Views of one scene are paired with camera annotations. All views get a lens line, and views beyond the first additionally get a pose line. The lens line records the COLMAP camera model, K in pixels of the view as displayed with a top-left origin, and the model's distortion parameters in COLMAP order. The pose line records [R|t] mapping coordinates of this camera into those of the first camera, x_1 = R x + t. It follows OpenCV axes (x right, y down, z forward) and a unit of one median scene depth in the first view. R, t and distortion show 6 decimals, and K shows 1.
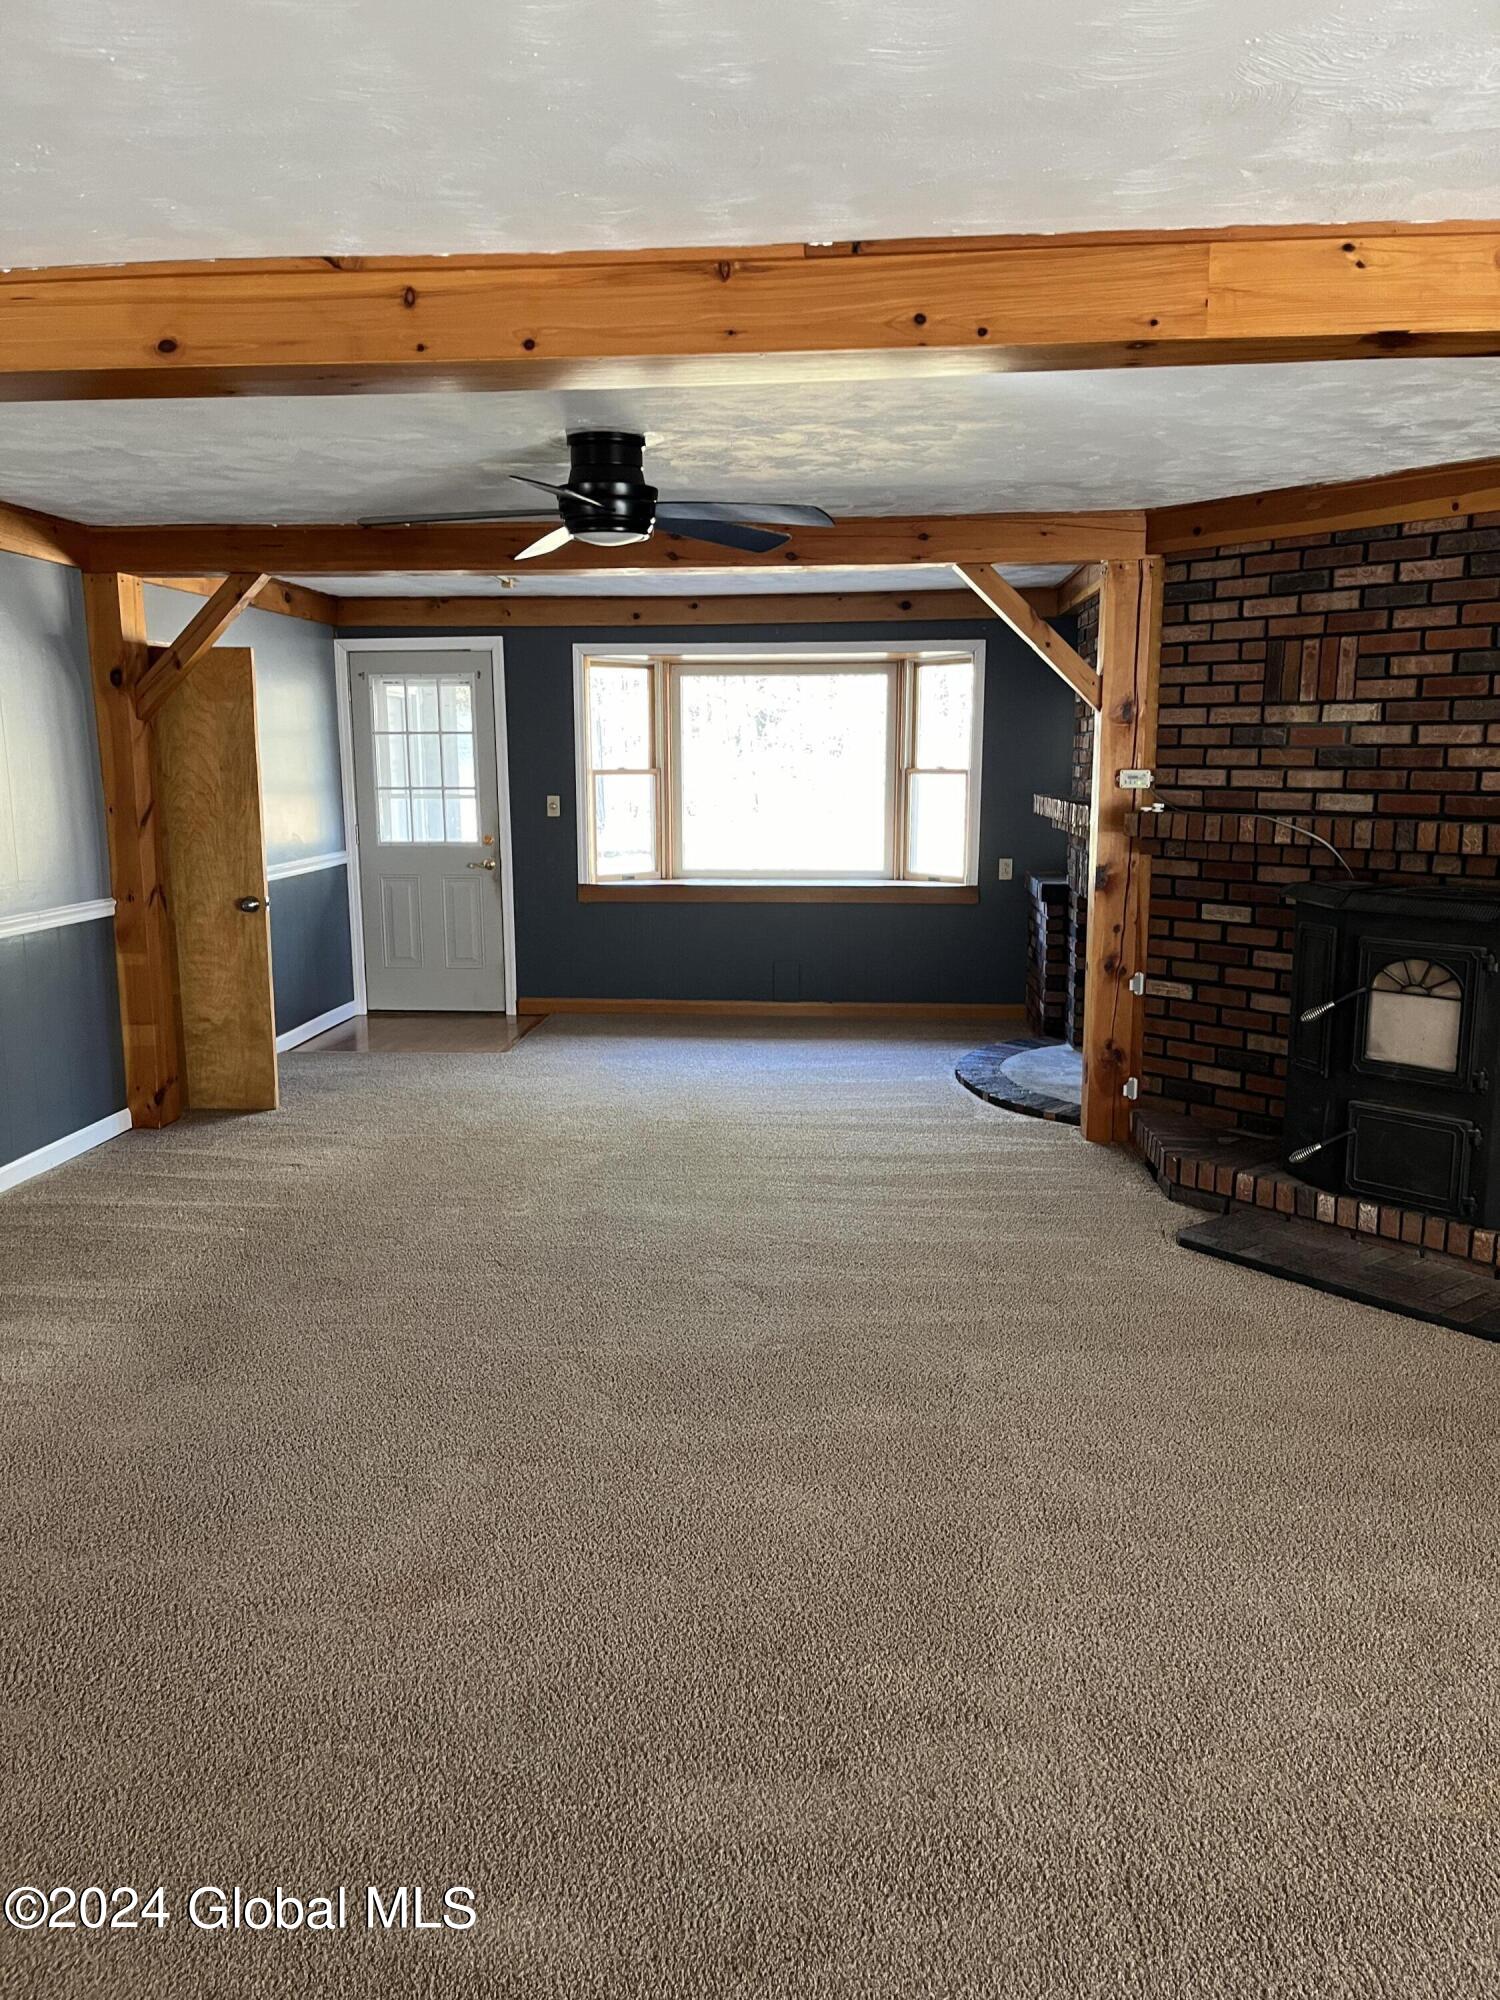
lens RADIAL K [[1508.9, 0, 744.6], [0, 1508.9, 1008.7], [0, 0, 1]] dist [0.025717, -0.028030]
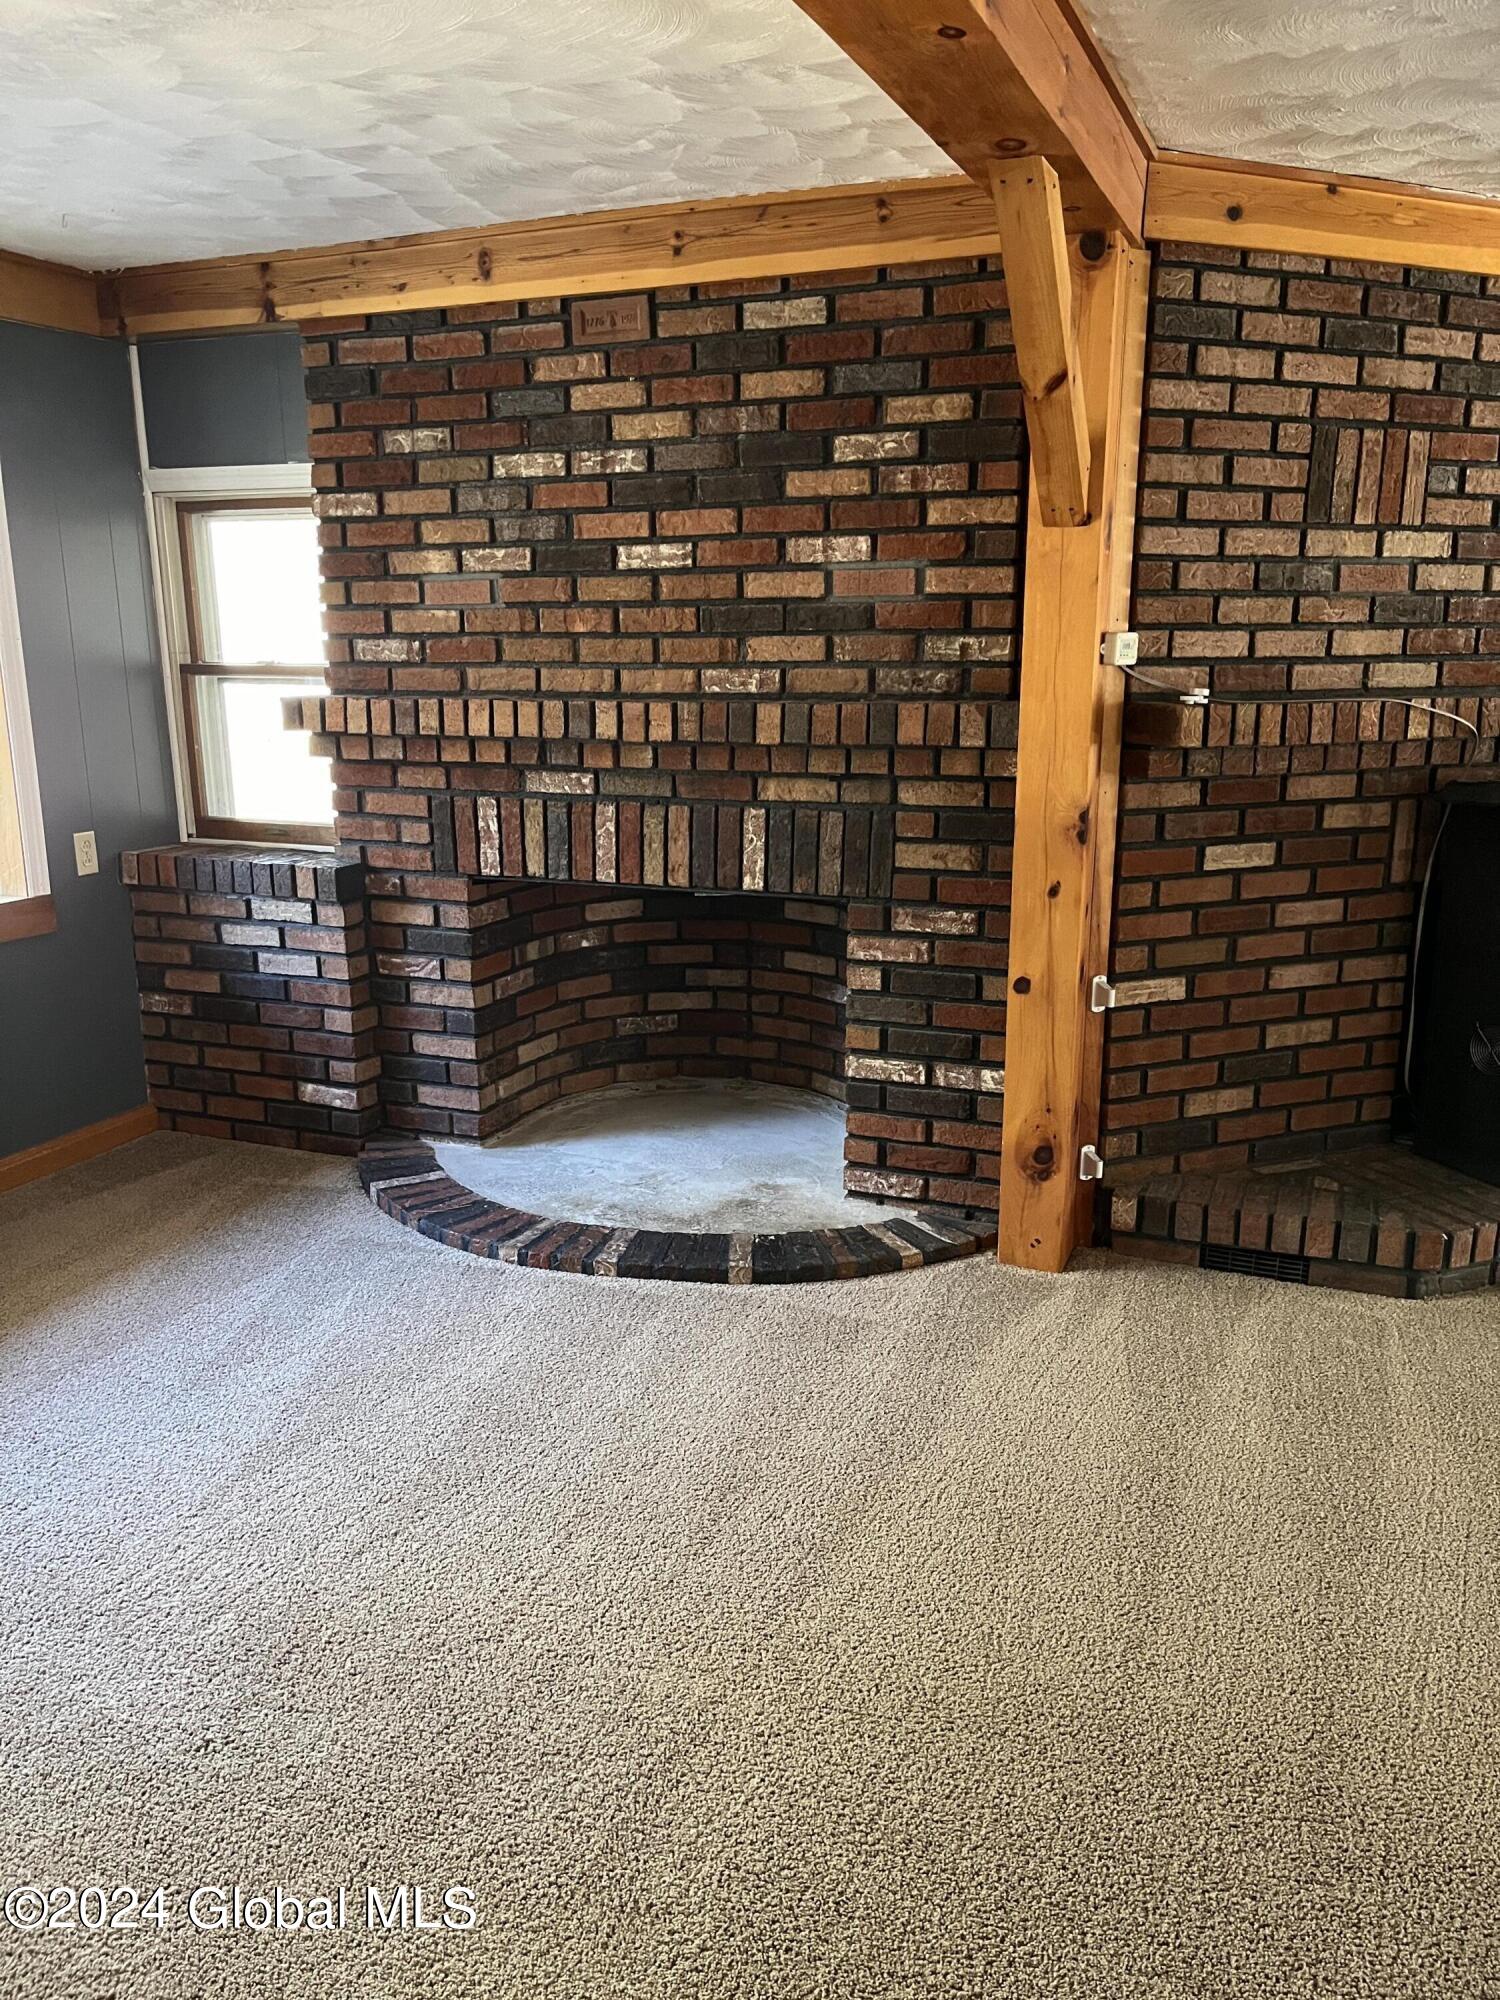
lens RADIAL K [[1508.9, 0, 746.4], [0, 1508.9, 989.3], [0, 0, 1]] dist [0.025717, -0.028030]
pose [[0.304108, -0.234454, 0.923336, -0.364633], [0.158994, 0.968139, 0.193464, -0.170331], [-0.939276, 0.087971, 0.331695, 1.011316]]
